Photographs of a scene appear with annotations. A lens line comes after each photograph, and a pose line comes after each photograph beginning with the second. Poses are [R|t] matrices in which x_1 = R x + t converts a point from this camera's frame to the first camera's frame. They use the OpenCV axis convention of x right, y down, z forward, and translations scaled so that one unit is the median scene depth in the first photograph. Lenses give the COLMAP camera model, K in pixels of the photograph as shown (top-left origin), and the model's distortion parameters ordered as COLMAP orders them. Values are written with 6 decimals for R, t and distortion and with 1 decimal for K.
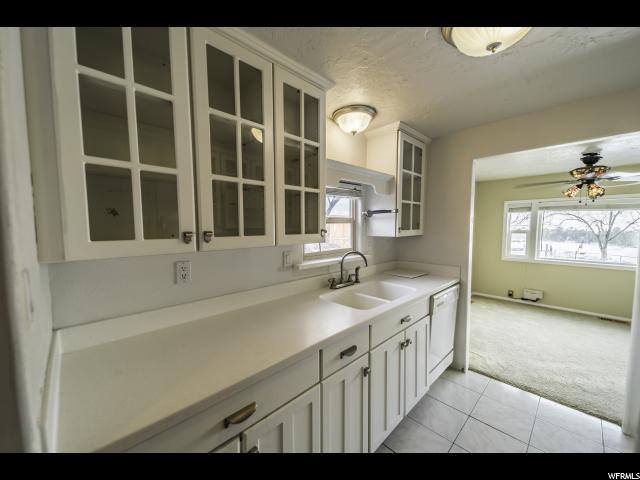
lens RADIAL K [[237.5, 0, 317.9], [0, 237.5, 244.0], [0, 0, 1]] dist [0.023994, -0.000251]
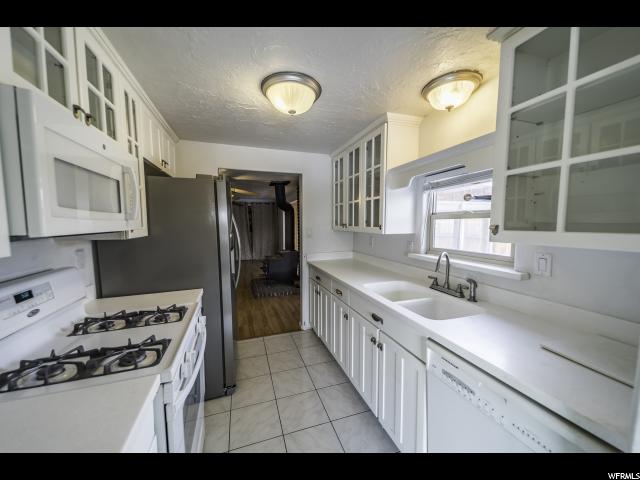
lens RADIAL K [[237.5, 0, 317.9], [0, 237.5, 244.0], [0, 0, 1]] dist [0.023994, -0.000251]
pose [[-0.416209, 0.083347, -0.905441, 1.250399], [-0.069195, 0.989999, 0.122938, -0.079688], [0.906632, 0.113819, -0.406280, 1.086132]]
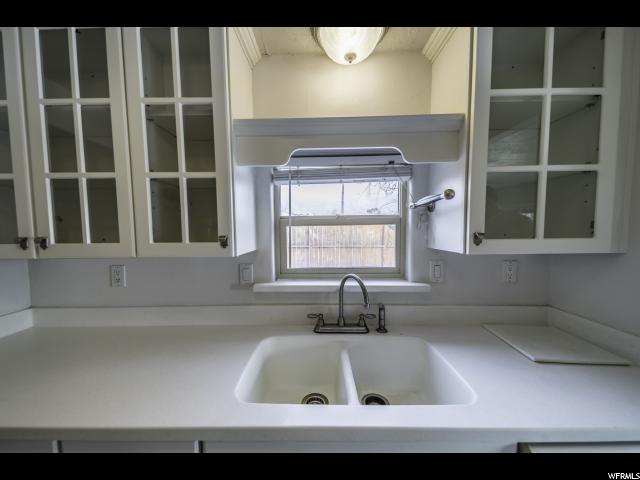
lens RADIAL K [[237.5, 0, 317.9], [0, 237.5, 244.0], [0, 0, 1]] dist [0.023994, -0.000251]
pose [[0.715446, 0.036076, -0.697736, 0.553987], [-0.045782, 0.998940, 0.004705, -0.045934], [0.697167, 0.028577, 0.716339, 0.629436]]
